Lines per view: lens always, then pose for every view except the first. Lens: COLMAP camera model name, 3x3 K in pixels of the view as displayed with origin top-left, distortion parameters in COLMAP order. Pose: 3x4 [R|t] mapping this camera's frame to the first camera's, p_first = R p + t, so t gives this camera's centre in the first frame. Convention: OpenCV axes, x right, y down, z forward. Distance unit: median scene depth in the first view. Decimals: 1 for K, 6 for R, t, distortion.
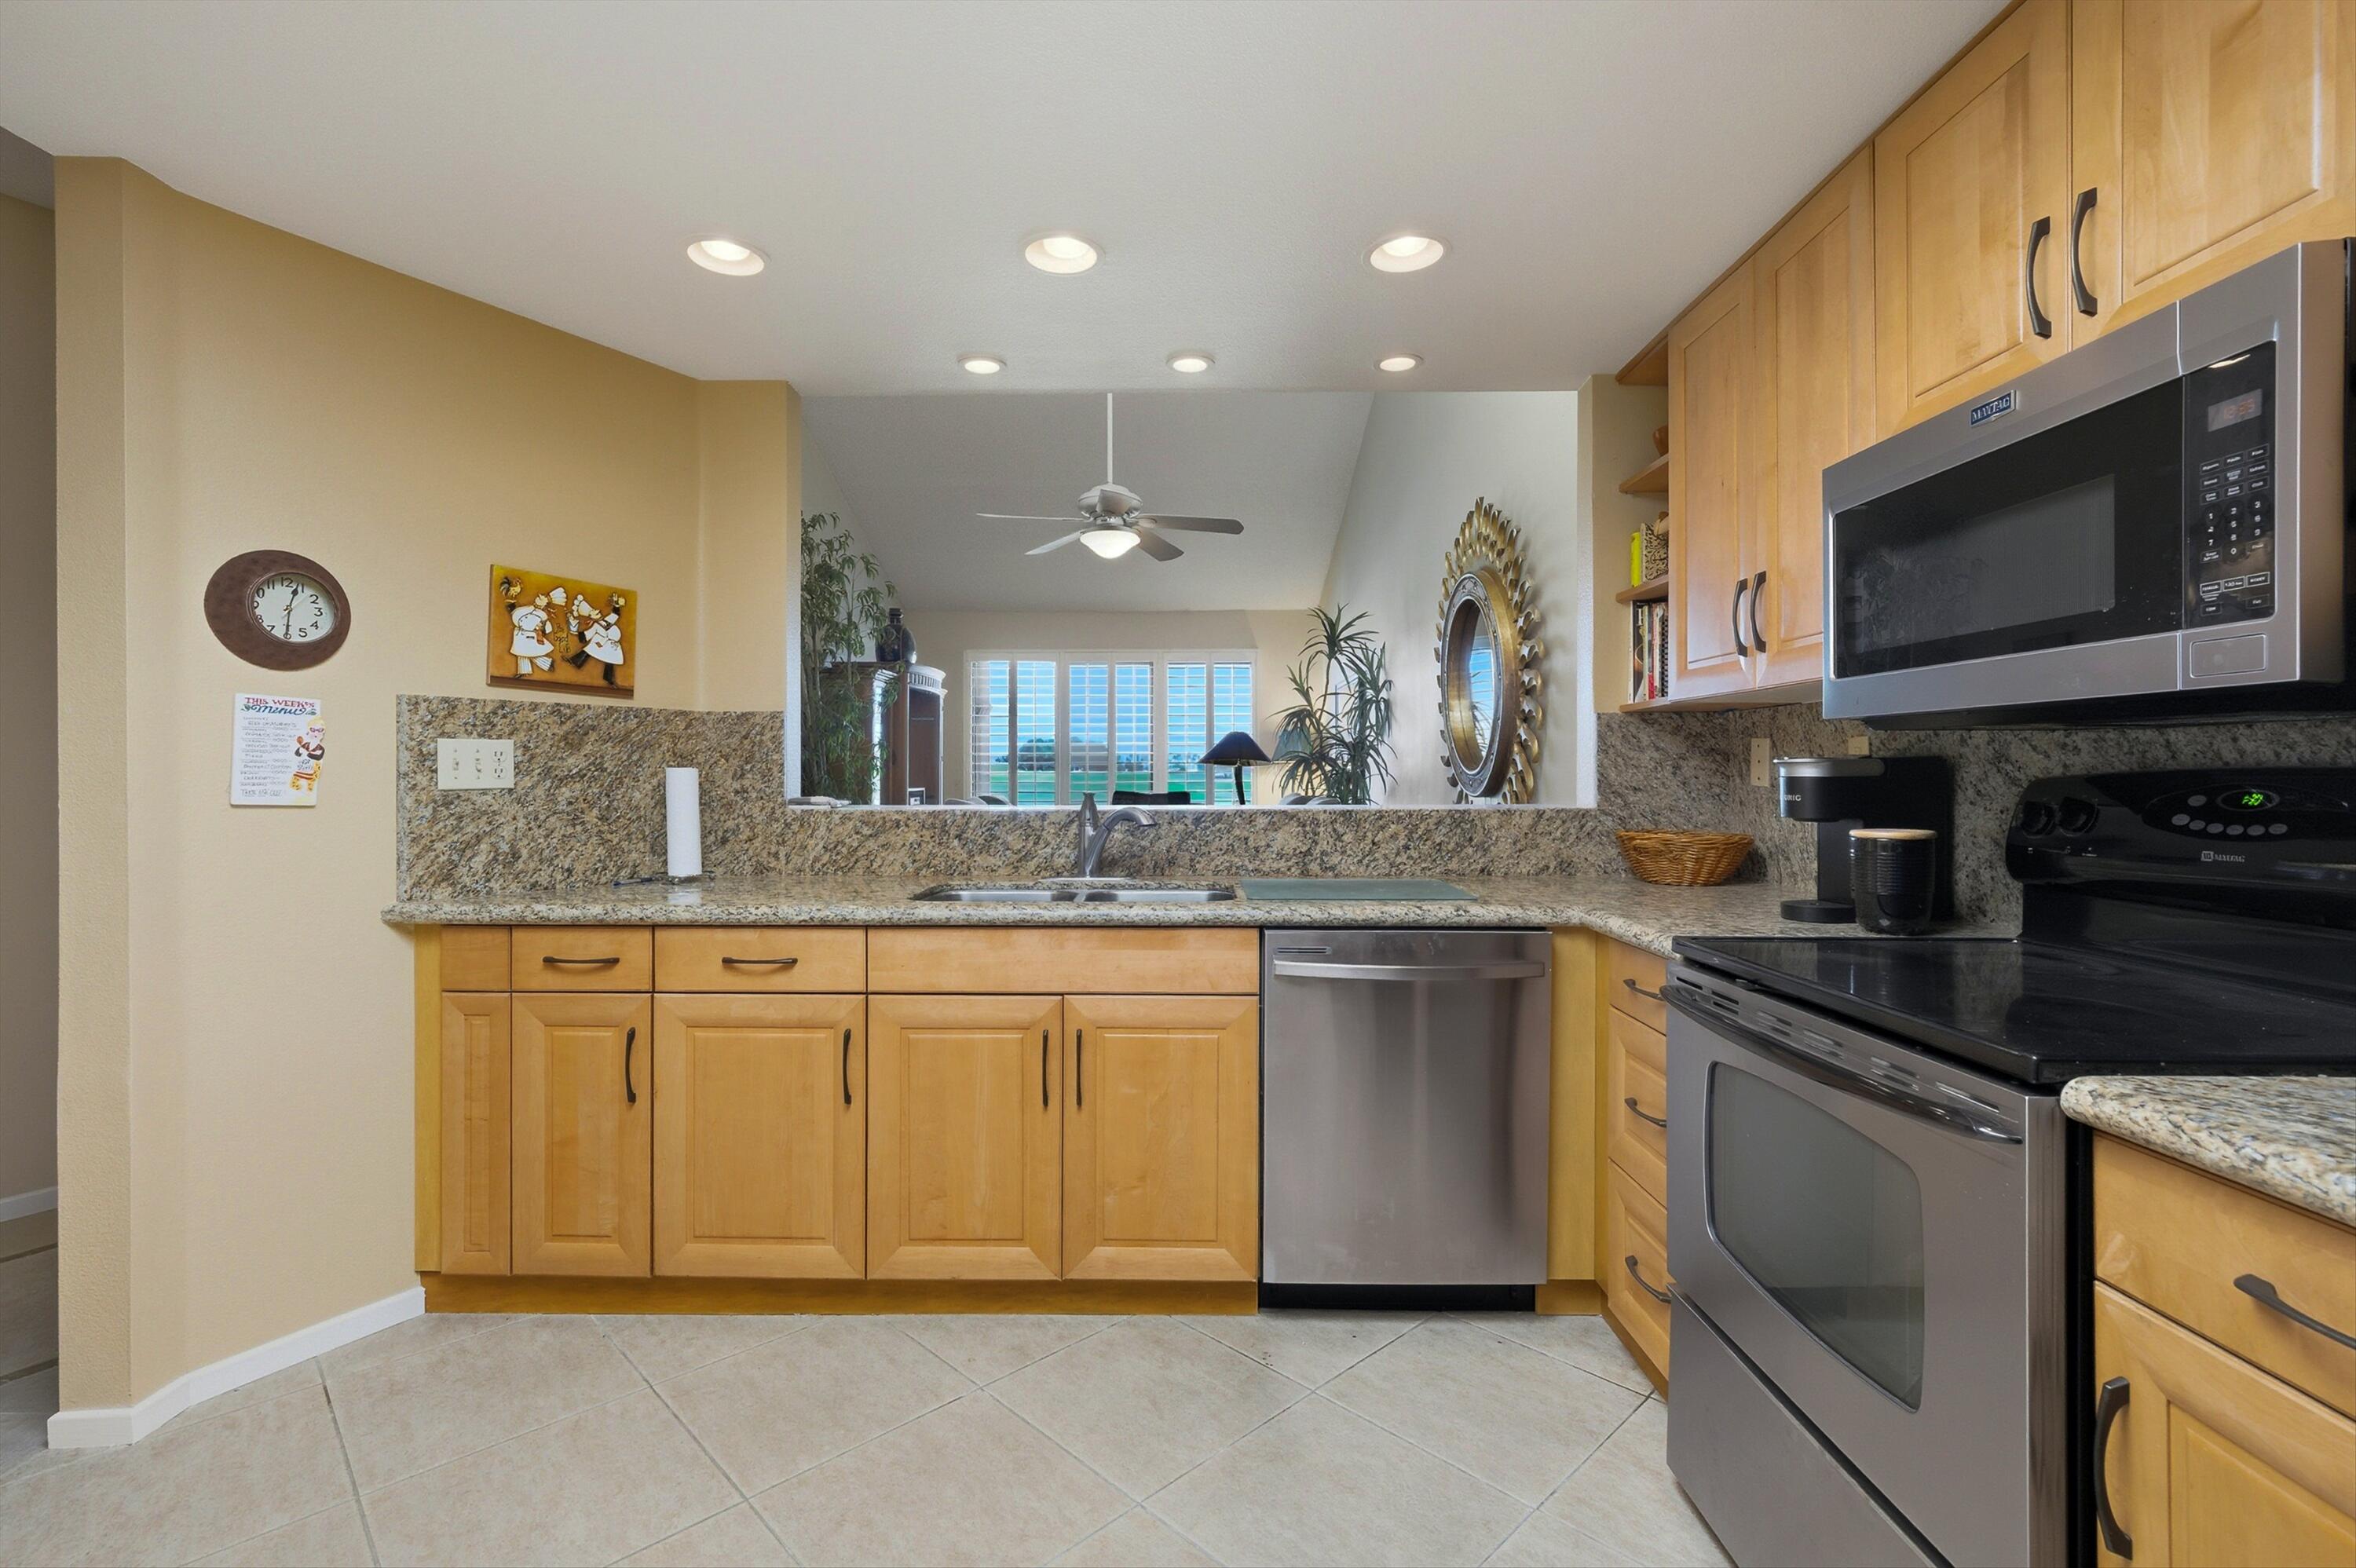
lens RADIAL K [[1071.1, 0, 1183.2], [0, 1071.1, 774.4], [0, 0, 1]] dist [0.001028, -0.000101]
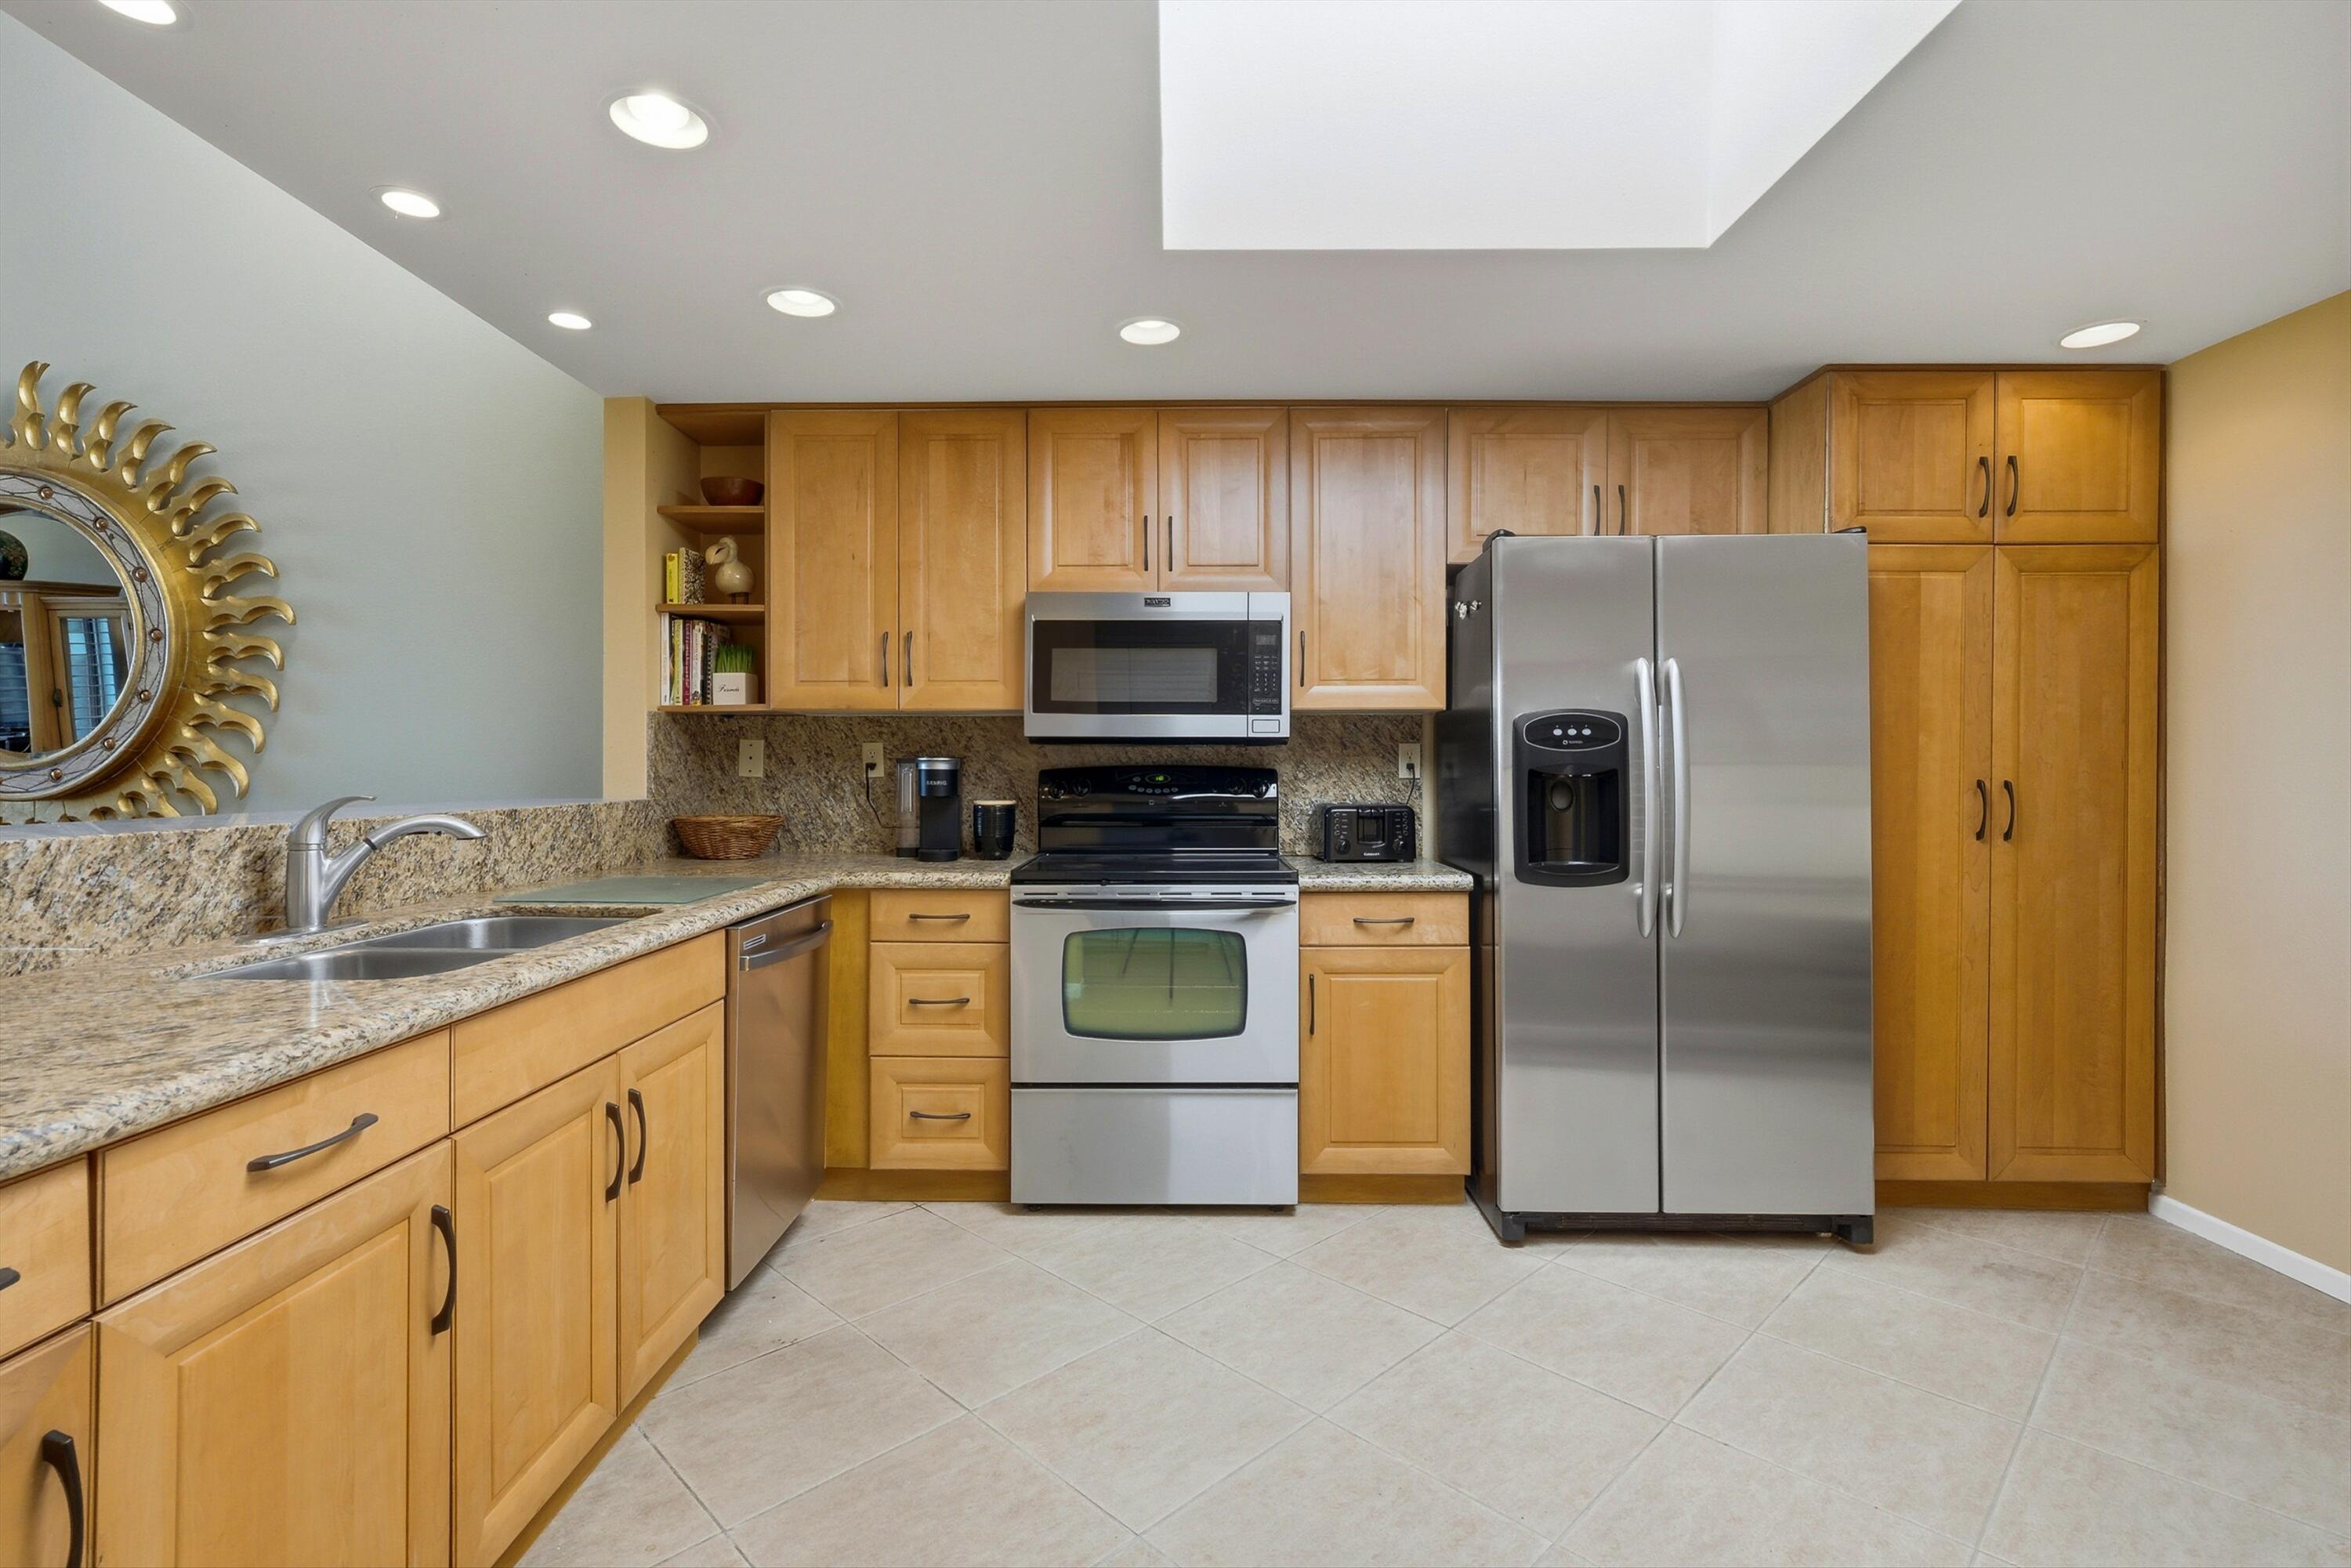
lens RADIAL K [[1068.9, 0, 1176.2], [0, 1068.9, 775.9], [0, 0, 1]] dist [0.001028, -0.000101]
pose [[0.001213, -0.008059, 0.999967, -0.703647], [-0.000801, 0.999967, 0.008060, -0.000783], [-0.999999, -0.000811, 0.001206, 0.471040]]
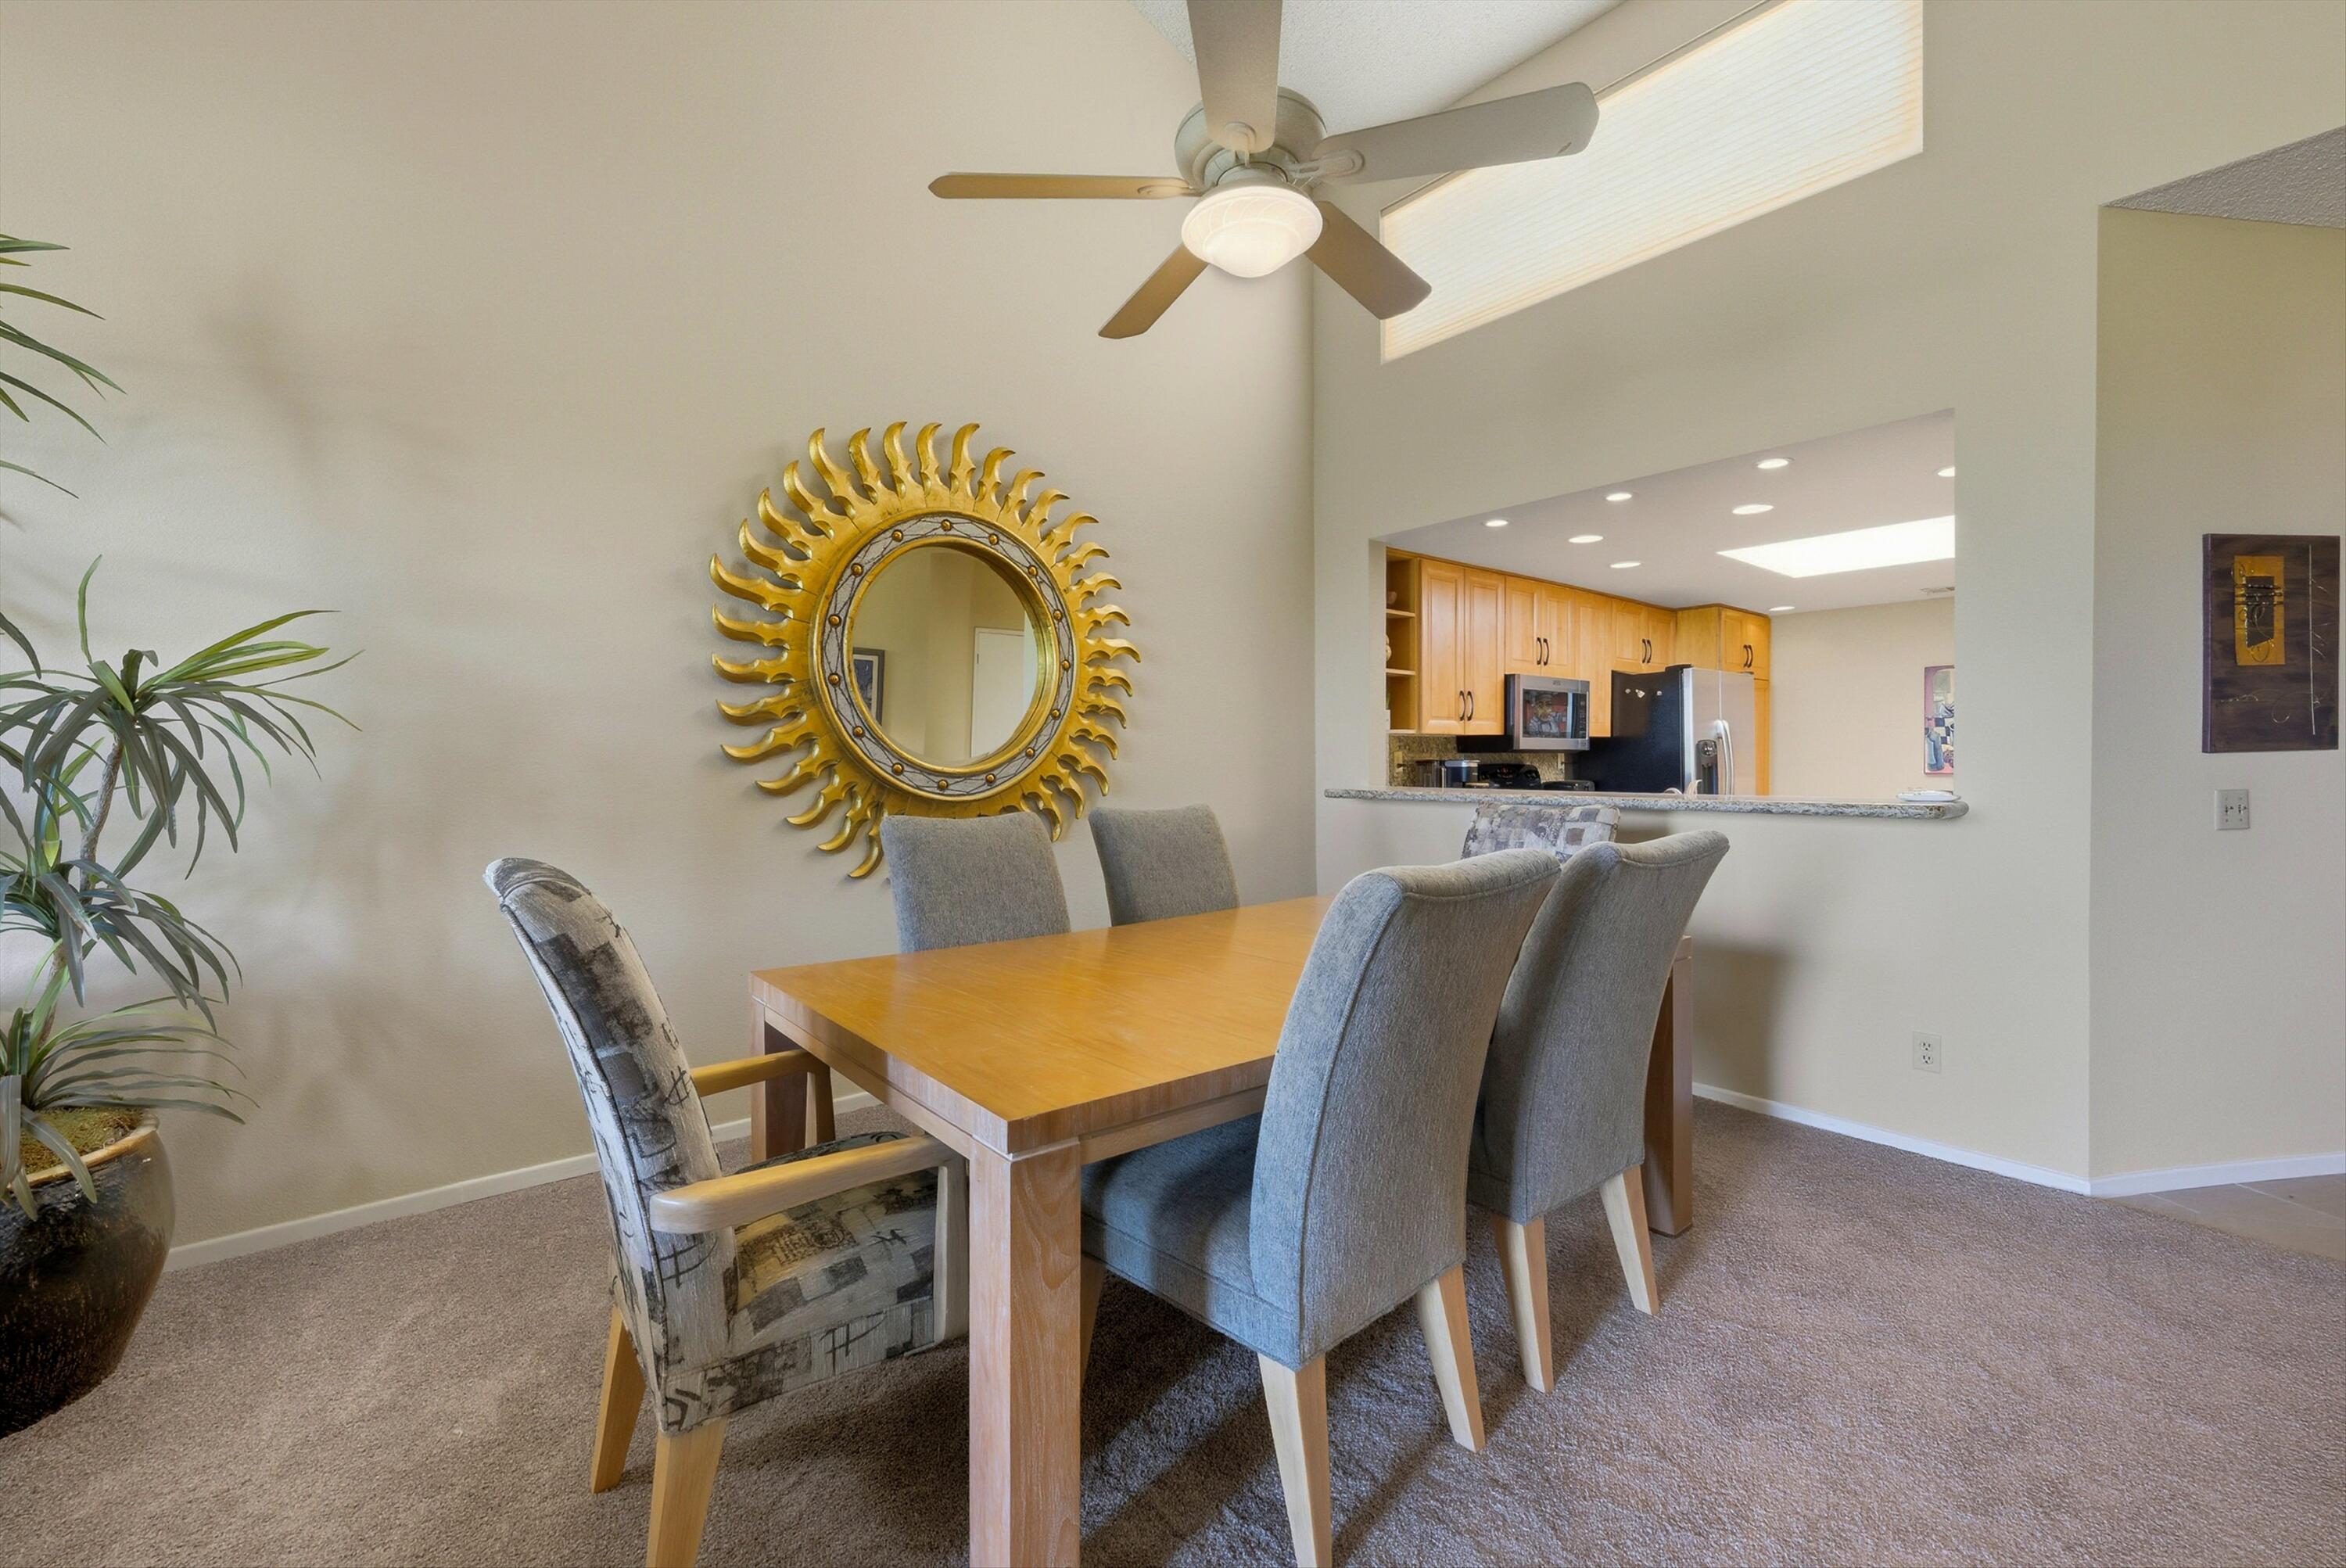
lens RADIAL K [[955.8, 0, 1170.2], [0, 955.8, 781.4], [0, 0, 1]] dist [-0.002912, 0.000400]
pose [[-0.629976, -0.009226, 0.776560, -0.621481], [0.008959, 0.999777, 0.019145, -0.011445], [-0.776563, 0.019018, -0.629753, 2.285654]]
